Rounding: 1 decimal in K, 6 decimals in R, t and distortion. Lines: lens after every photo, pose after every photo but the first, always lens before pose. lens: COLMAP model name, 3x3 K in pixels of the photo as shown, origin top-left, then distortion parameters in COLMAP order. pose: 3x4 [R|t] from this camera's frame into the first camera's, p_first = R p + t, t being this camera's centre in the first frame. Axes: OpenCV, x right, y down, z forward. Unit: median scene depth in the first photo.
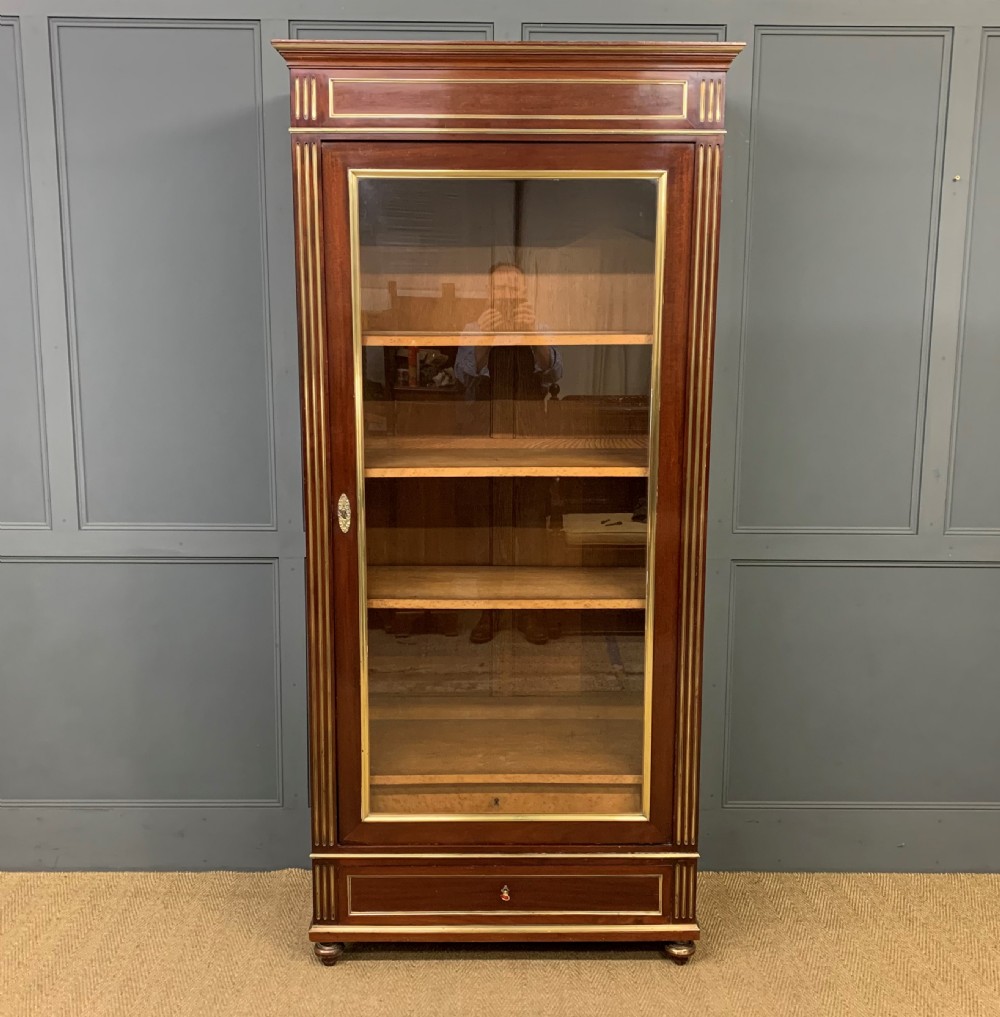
lens RADIAL K [[1189.4, 0, 500.0], [0, 1189.4, 508.5], [0, 0, 1]] dist [0.114270, -0.266342]
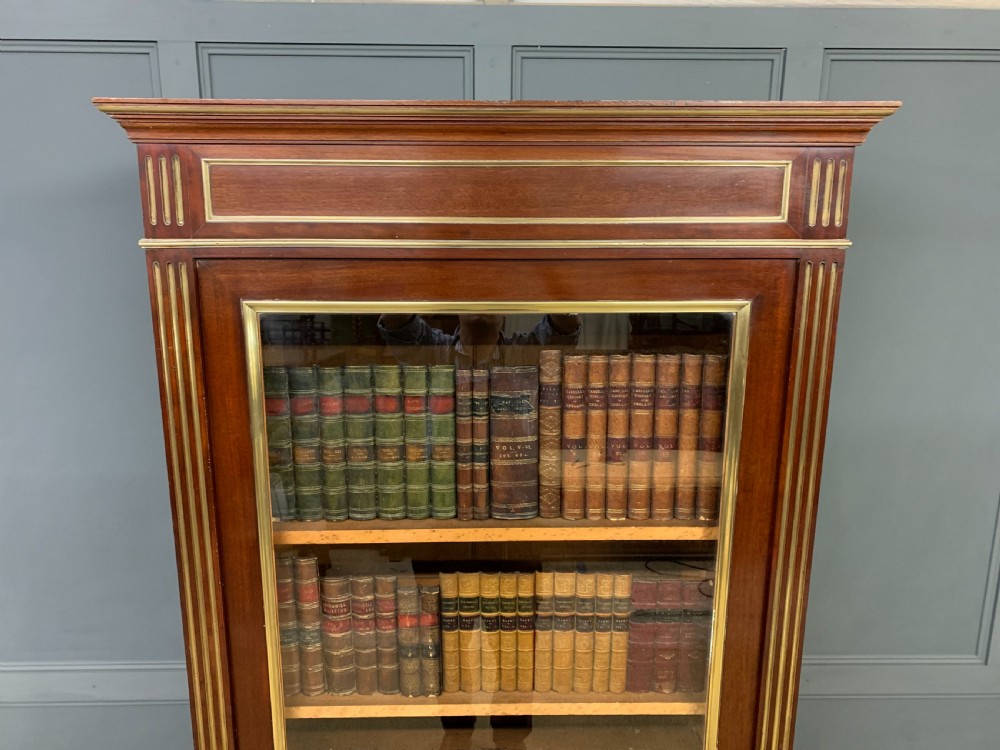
lens RADIAL K [[782.3, 0, 486.8], [0, 782.3, 366.7], [0, 0, 1]] dist [0.031845, -0.008406]
pose [[0.999964, -0.003435, 0.007756, -0.002166], [0.003038, 0.998716, 0.050569, -0.244261], [-0.007919, -0.050543, 0.998690, 0.535523]]
